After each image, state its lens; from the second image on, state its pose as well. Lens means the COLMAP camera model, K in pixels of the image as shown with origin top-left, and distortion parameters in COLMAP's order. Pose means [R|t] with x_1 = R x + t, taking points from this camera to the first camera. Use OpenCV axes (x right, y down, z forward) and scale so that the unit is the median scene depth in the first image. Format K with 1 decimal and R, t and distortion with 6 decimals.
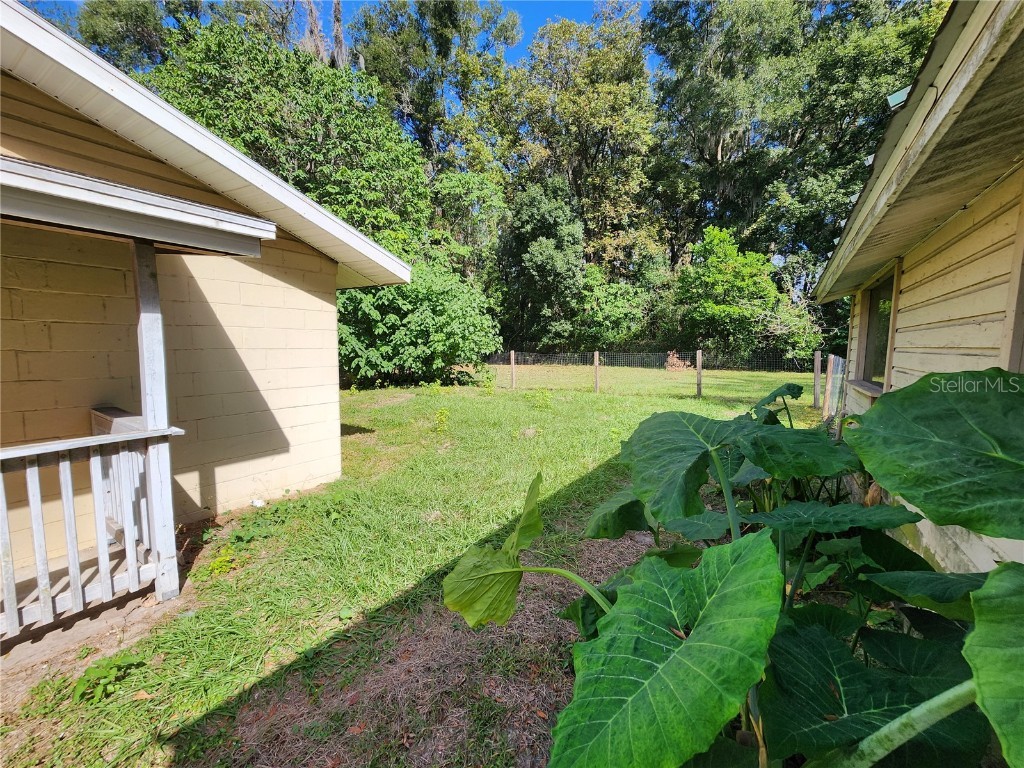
lens RADIAL K [[413.3, 0, 512.0], [0, 413.3, 386.2], [0, 0, 1]] dist [0.000860, -0.000106]
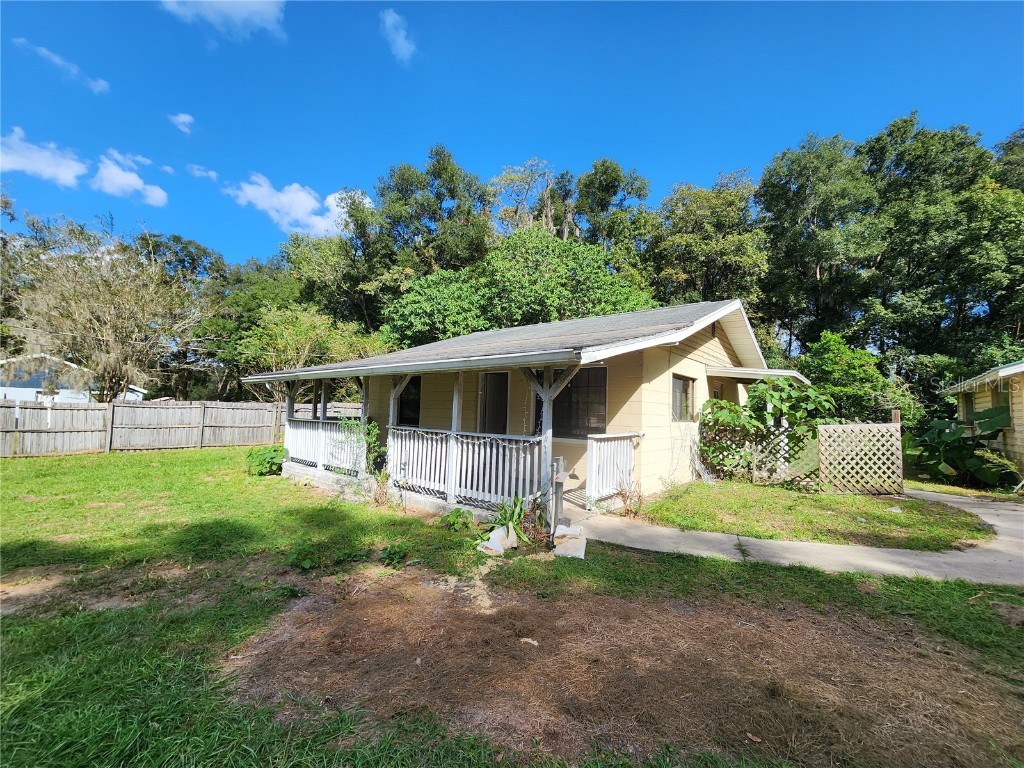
lens RADIAL K [[413.3, 0, 512.8], [0, 413.3, 385.0], [0, 0, 1]] dist [0.000860, -0.000106]
pose [[0.993651, 0.007715, -0.112246, -0.335330], [-0.025926, 0.986498, -0.161711, 0.037694], [0.109483, 0.163594, 0.980434, -0.371827]]
